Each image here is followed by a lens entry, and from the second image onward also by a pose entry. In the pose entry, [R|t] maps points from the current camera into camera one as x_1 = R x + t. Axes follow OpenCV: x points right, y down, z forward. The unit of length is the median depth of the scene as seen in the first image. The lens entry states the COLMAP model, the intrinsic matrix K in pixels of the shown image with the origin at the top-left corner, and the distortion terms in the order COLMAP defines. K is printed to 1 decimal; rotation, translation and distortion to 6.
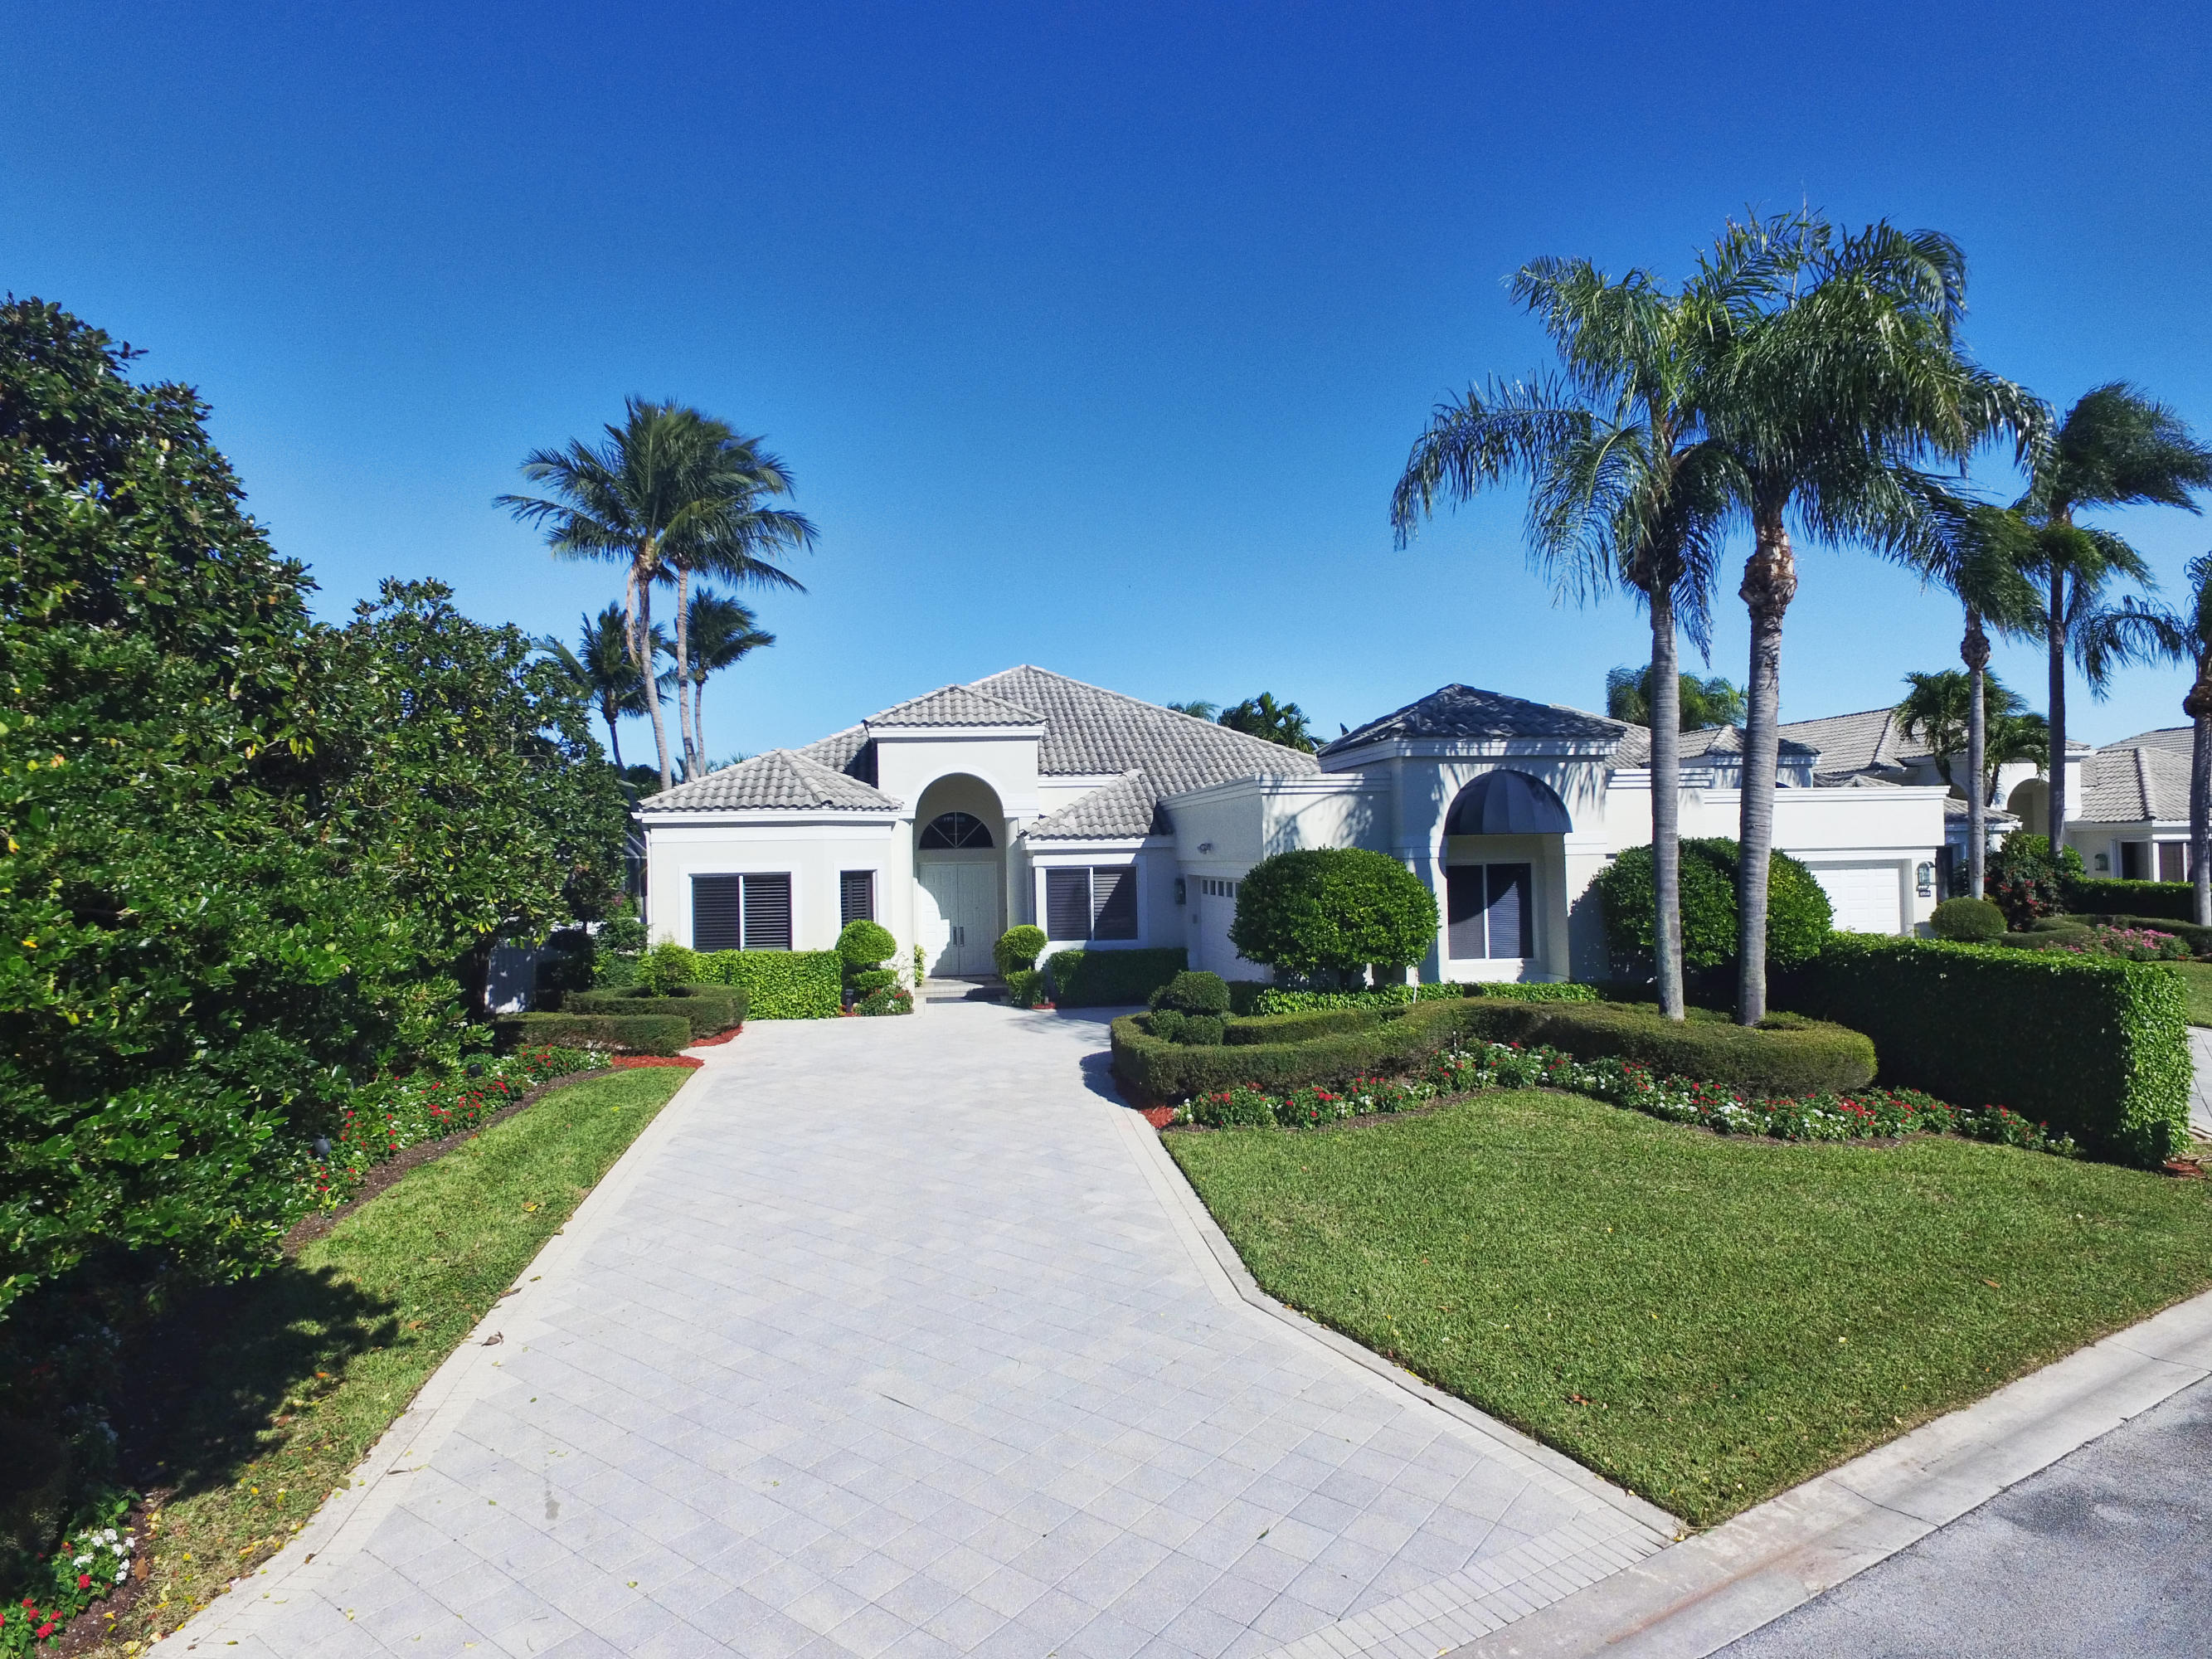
lens RADIAL K [[1270.8, 0, 1106.0], [0, 1270.8, 829.5], [0, 0, 1]] dist [-0.006028, 0.001764]
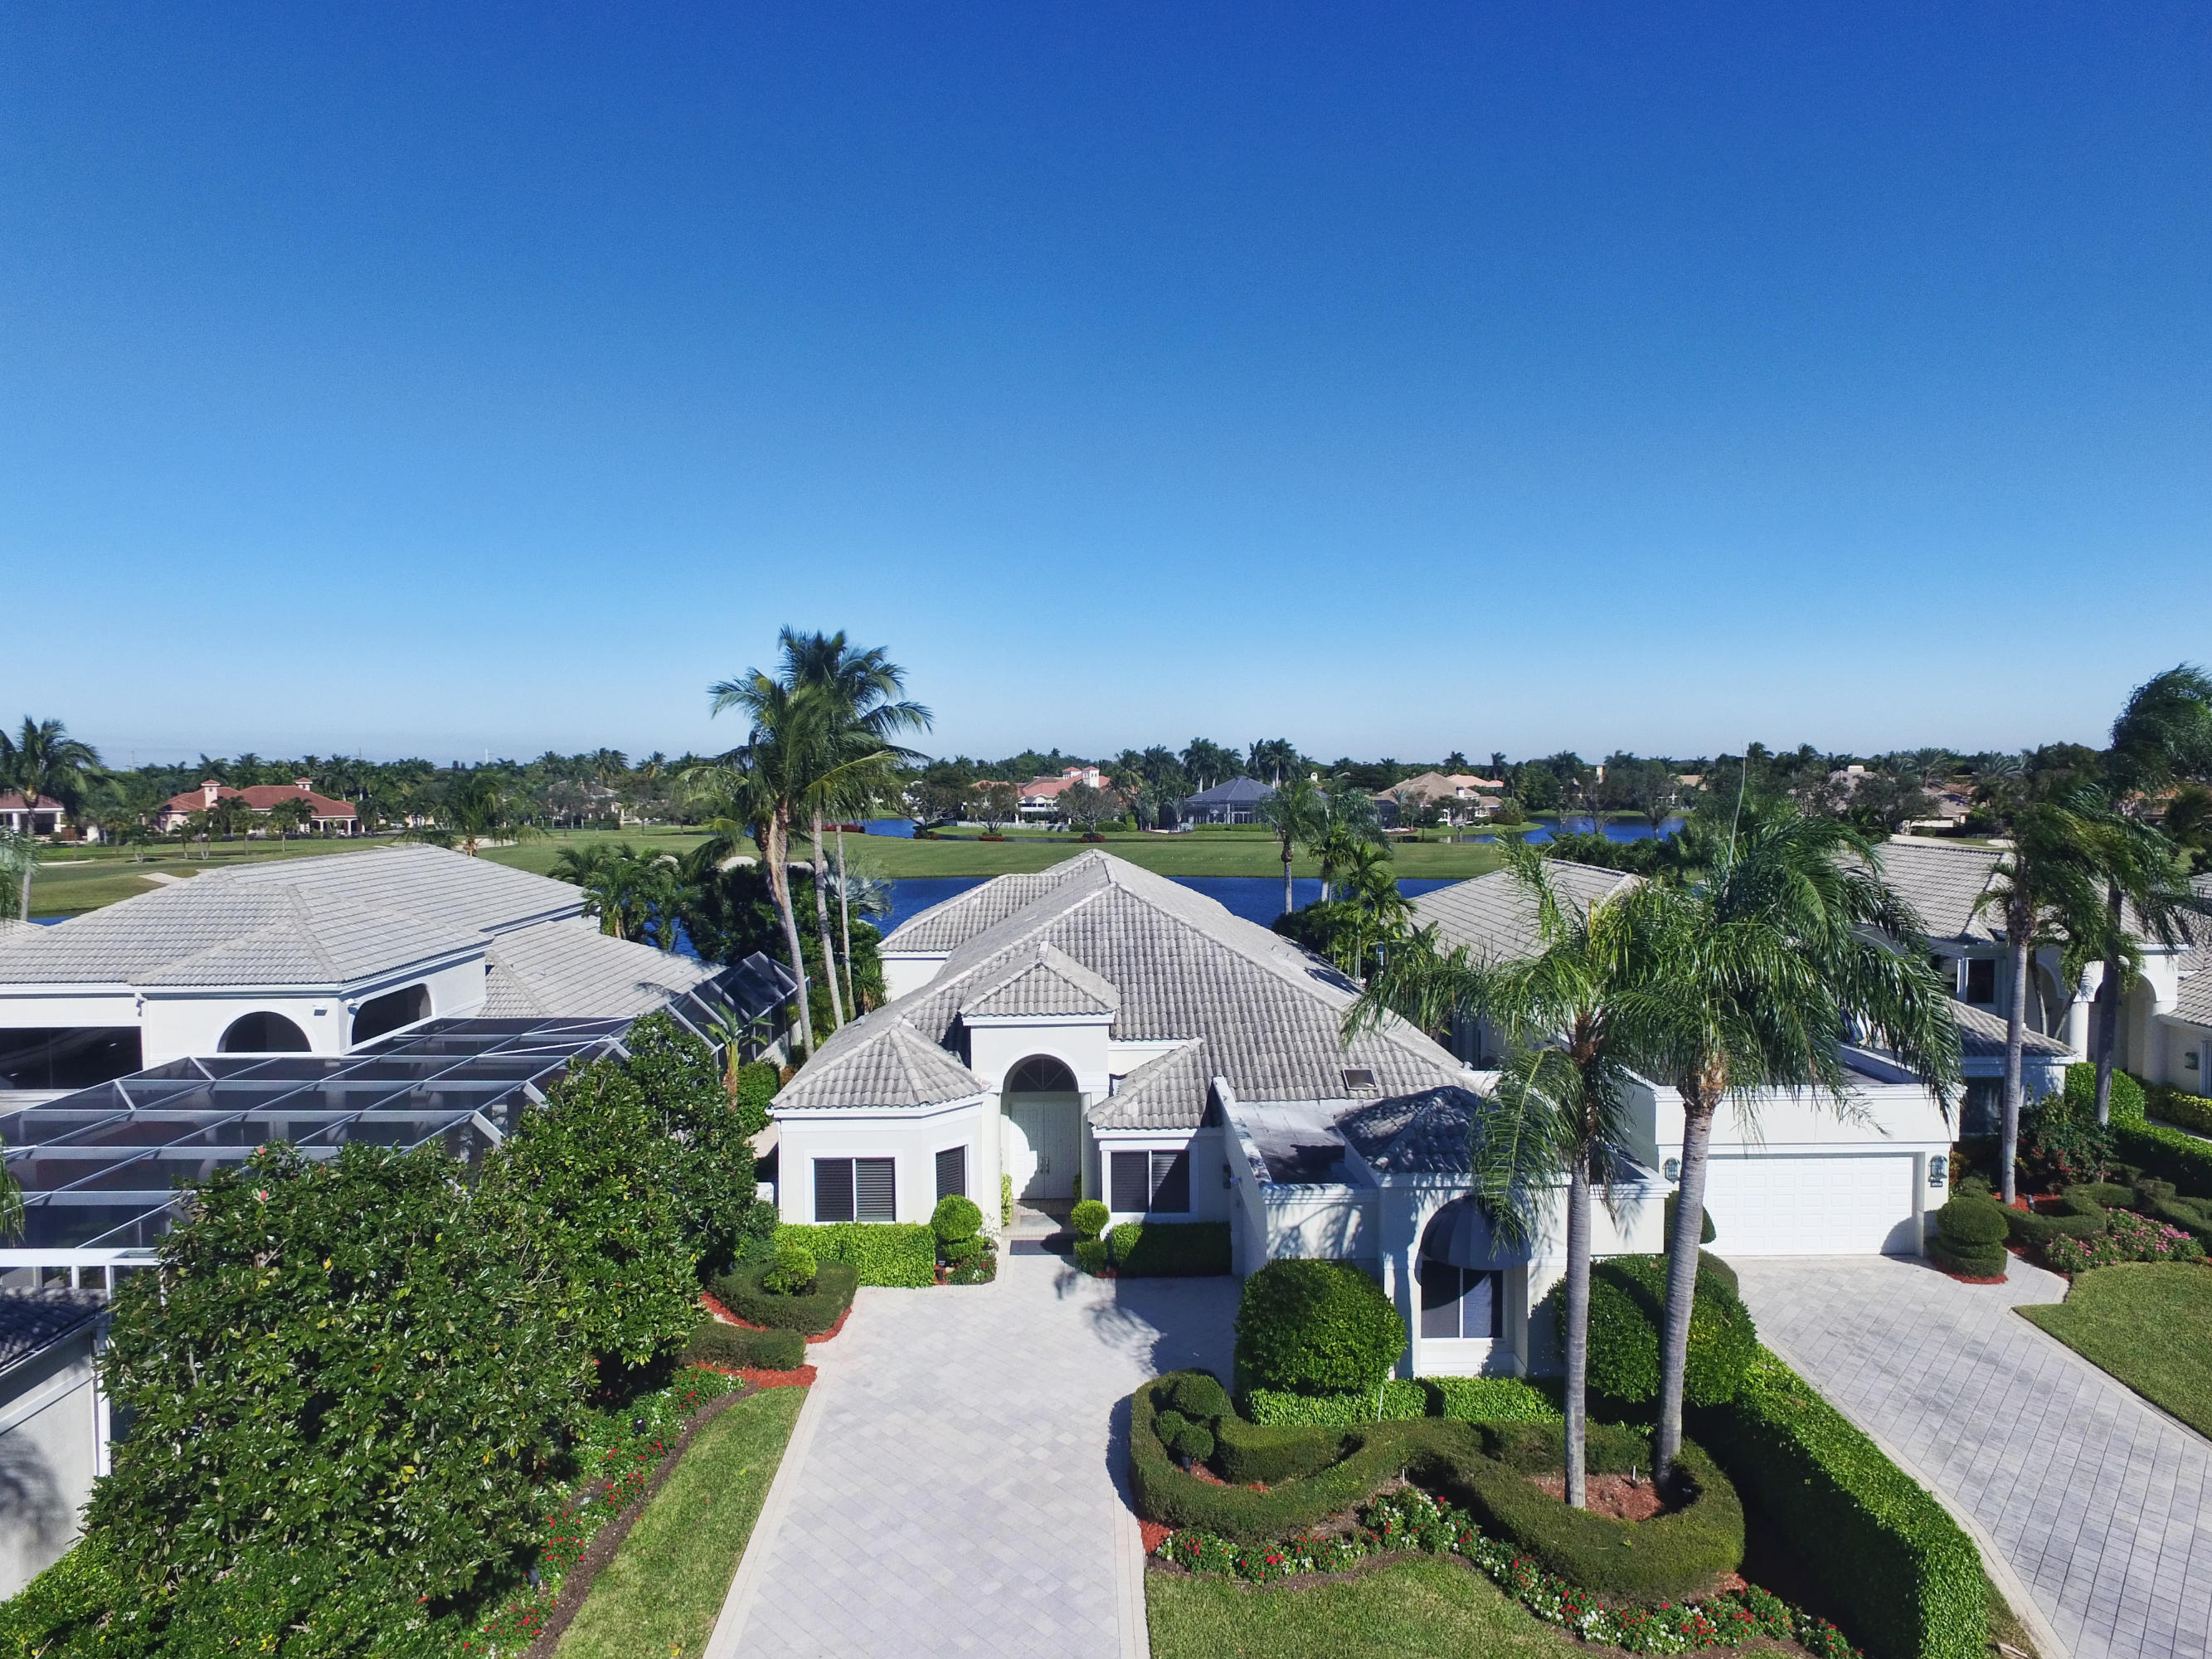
lens RADIAL K [[1270.8, 0, 1106.0], [0, 1270.8, 829.5], [0, 0, 1]] dist [-0.006028, 0.001764]
pose [[0.992613, 0.018753, -0.119867, 0.083608], [-0.010686, 0.997656, 0.067595, -0.347413], [0.120853, -0.065815, 0.990486, -0.133103]]
